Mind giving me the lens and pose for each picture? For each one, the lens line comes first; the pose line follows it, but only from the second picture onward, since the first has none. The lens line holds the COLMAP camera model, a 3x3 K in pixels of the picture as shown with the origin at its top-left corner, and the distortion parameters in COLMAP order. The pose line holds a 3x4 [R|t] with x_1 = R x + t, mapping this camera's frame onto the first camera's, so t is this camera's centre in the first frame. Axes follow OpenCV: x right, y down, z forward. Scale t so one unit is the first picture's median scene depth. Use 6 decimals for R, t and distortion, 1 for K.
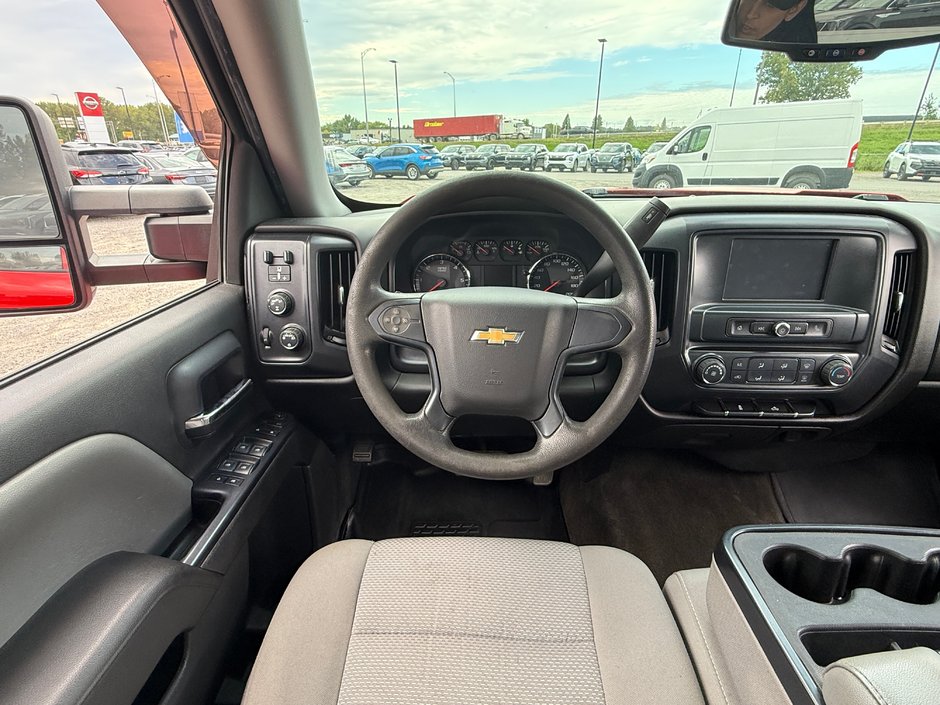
lens RADIAL K [[495.3, 0, 461.2], [0, 495.3, 354.7], [0, 0, 1]] dist [-0.000317, -0.000227]
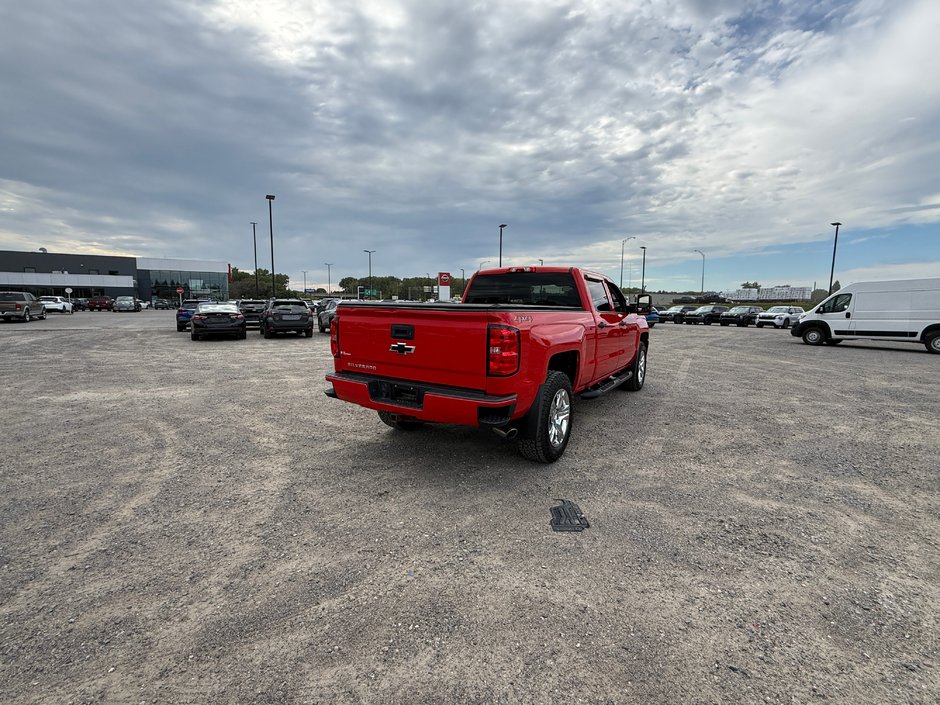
lens RADIAL K [[429.6, 0, 465.8], [0, 429.6, 334.7], [0, 0, 1]] dist [0.003112, -0.000143]
pose [[0.860709, 0.051883, -0.506447, 0.115209], [-0.213880, 0.939597, -0.267233, 0.104906], [0.461991, 0.338329, 0.819816, -0.238694]]
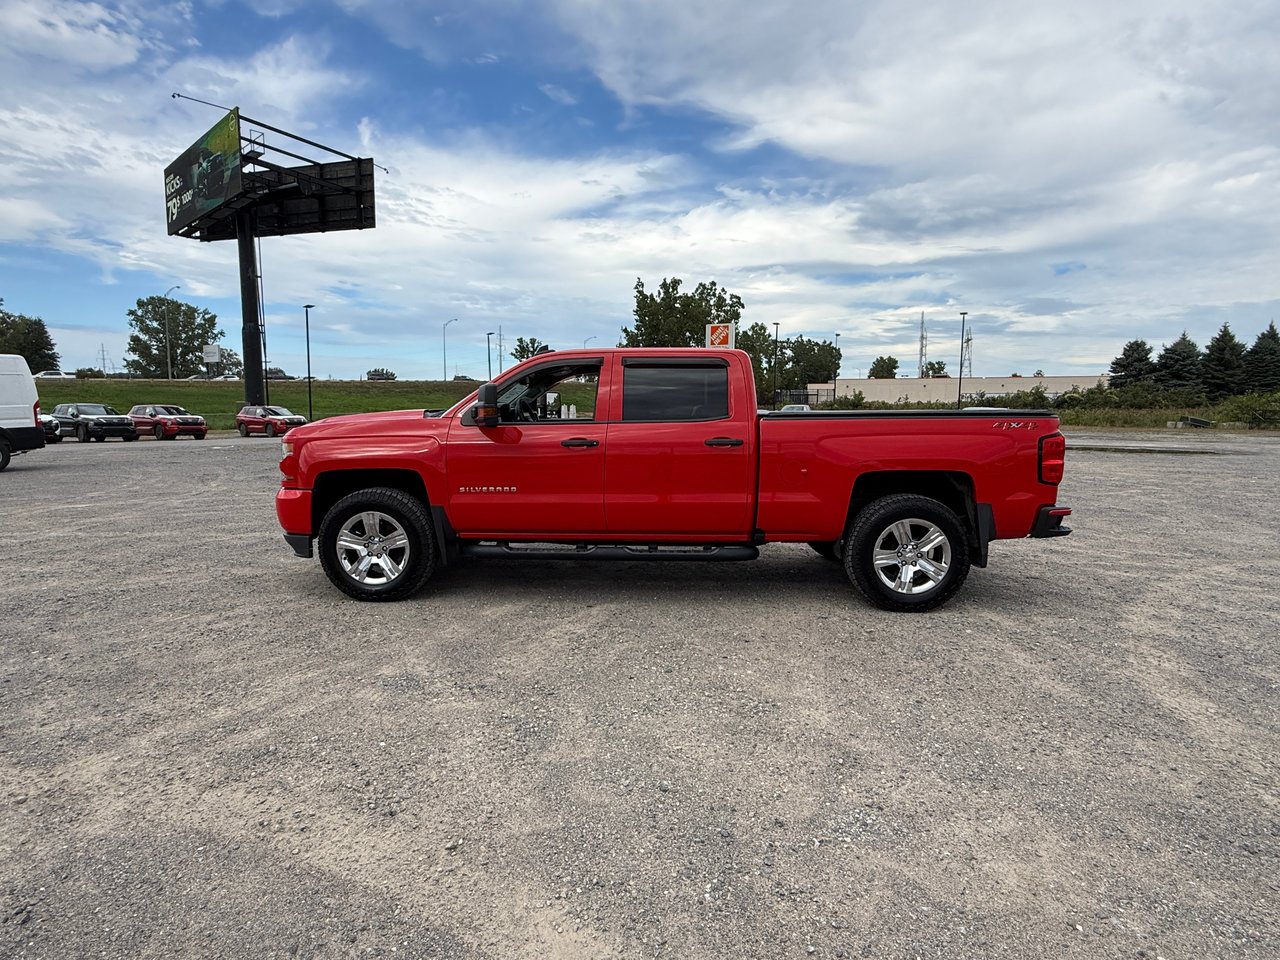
lens RADIAL K [[674.5, 0, 635.1], [0, 674.5, 483.4], [0, 0, 1]] dist [-0.000317, -0.000227]
pose [[-0.001637, -0.108931, 0.994048, -0.231793], [0.387634, 0.916258, 0.101045, 0.004795], [-0.921812, 0.385493, 0.040725, 0.000756]]
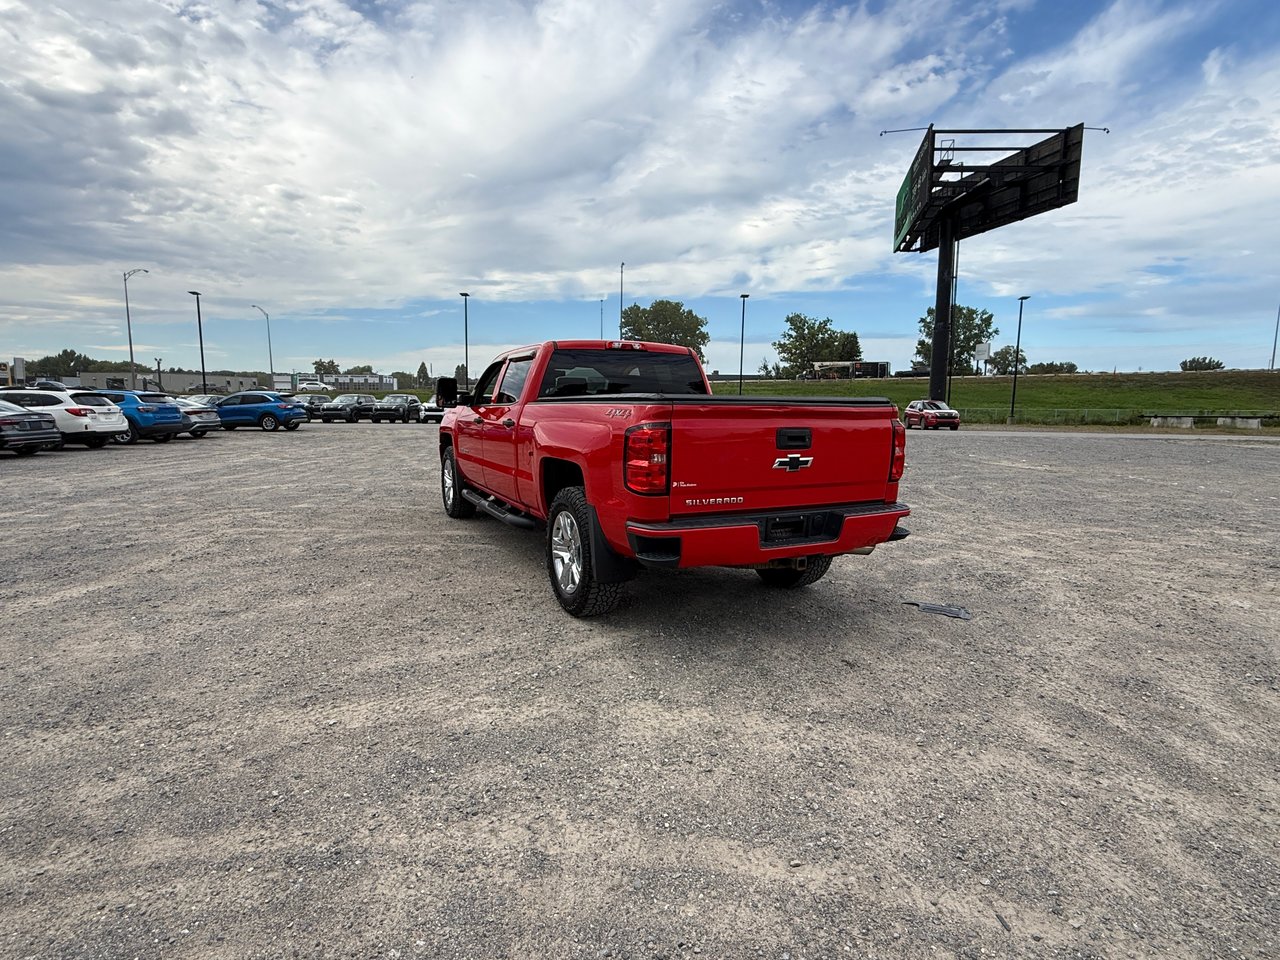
lens RADIAL K [[674.5, 0, 635.4], [0, 674.5, 487.5], [0, 0, 1]] dist [-0.000317, -0.000227]
pose [[0.878372, -0.051877, 0.475154, -0.100545], [0.176433, 0.959080, -0.221442, 0.108783], [-0.444223, 0.278341, 0.851582, -0.241698]]
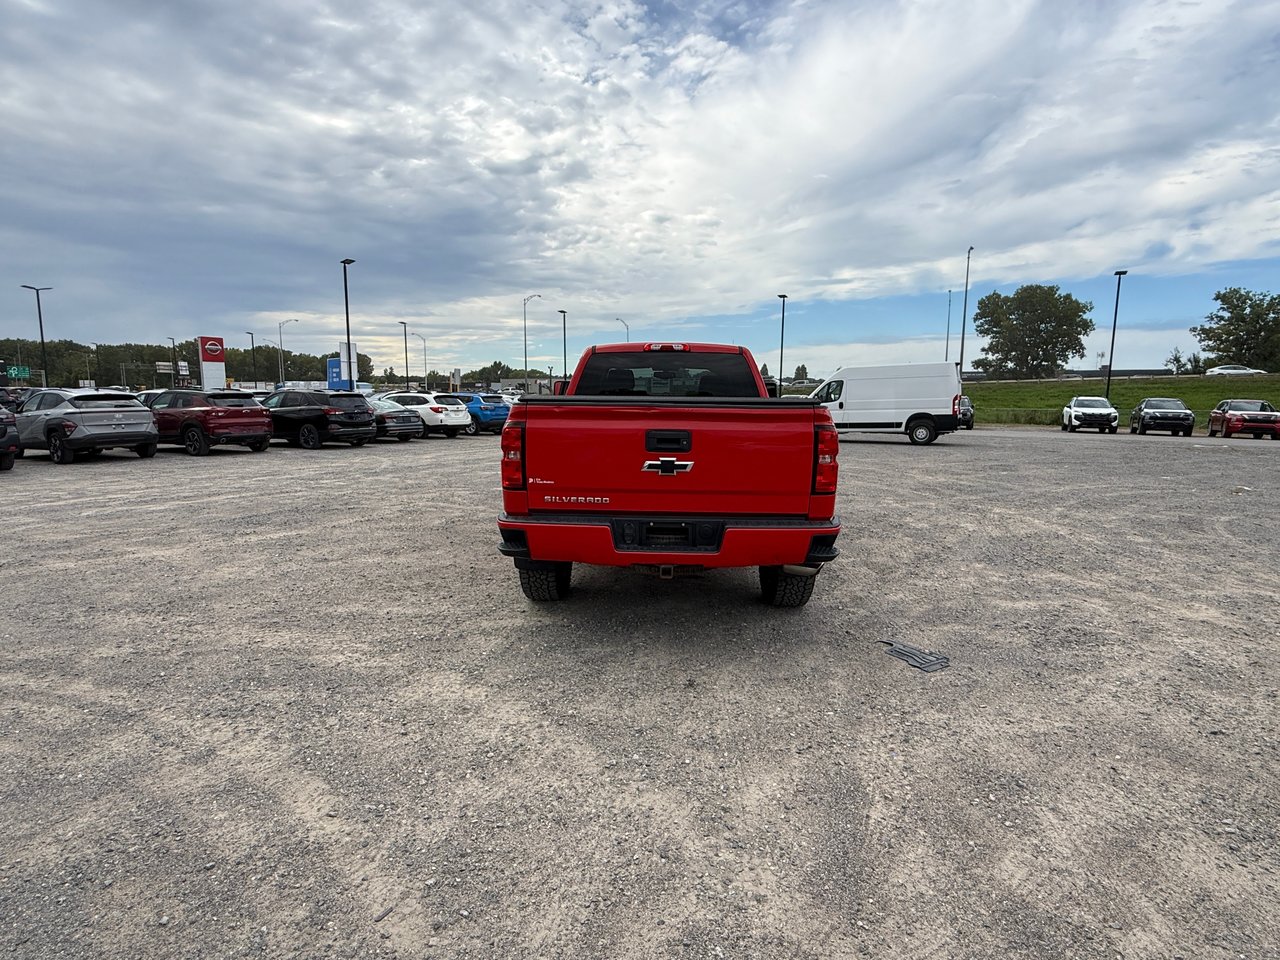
lens RADIAL K [[674.5, 0, 633.0], [0, 674.5, 477.9], [0, 0, 1]] dist [-0.000317, -0.000227]
pose [[0.999944, 0.010210, -0.002685, 0.006922], [-0.010554, 0.960566, -0.277850, 0.120371], [-0.000257, 0.277863, 0.960621, -0.272892]]
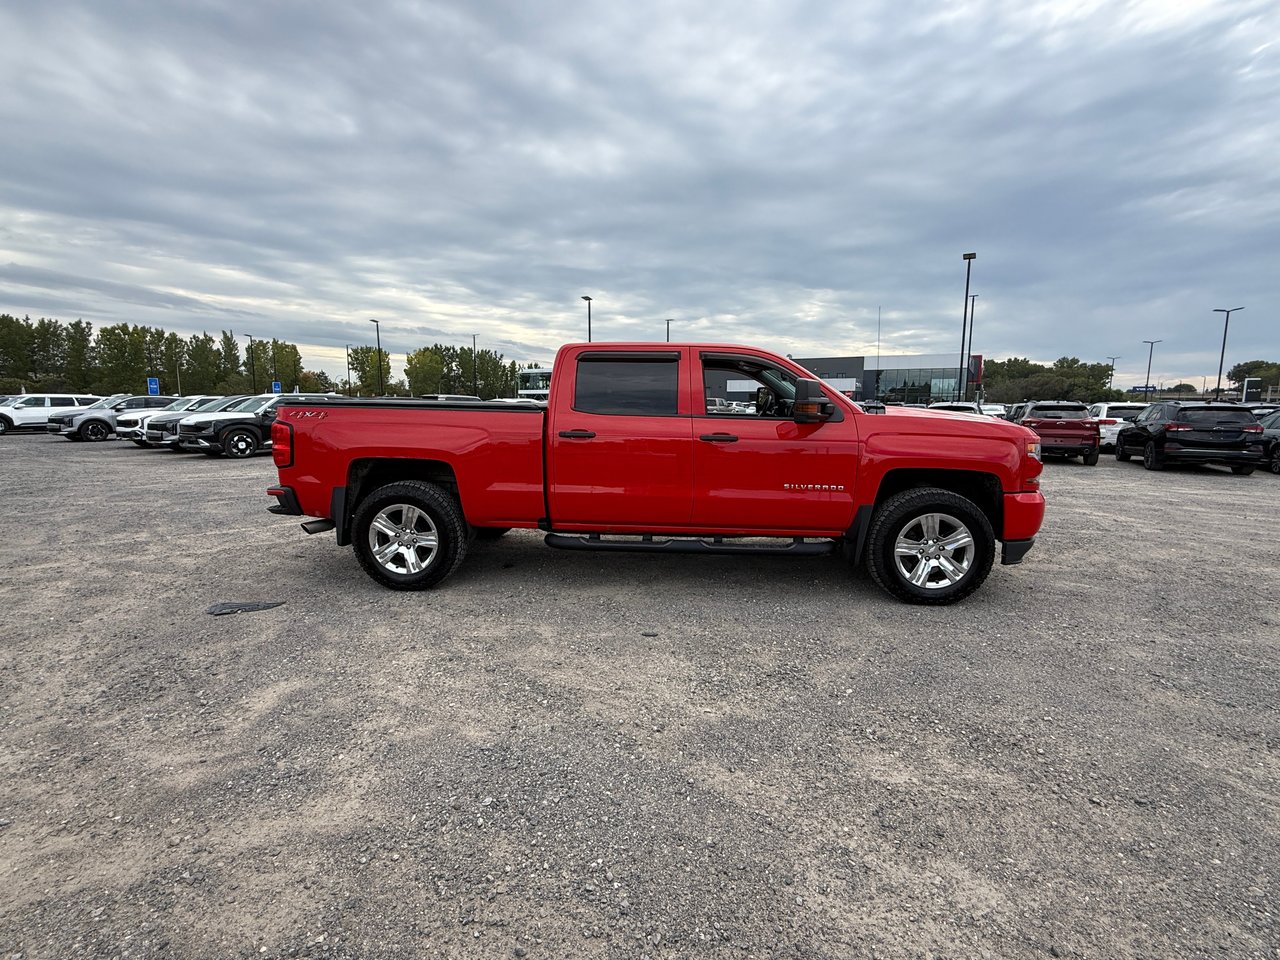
lens RADIAL K [[580.1, 0, 643.3], [0, 580.1, 463.8], [0, 0, 1]] dist [0.005050, -0.002650]
pose [[-0.039941, 0.110763, -0.993044, 0.248974], [-0.401760, 0.908181, 0.117457, 0.002701], [0.914874, 0.403656, 0.008227, -0.001485]]
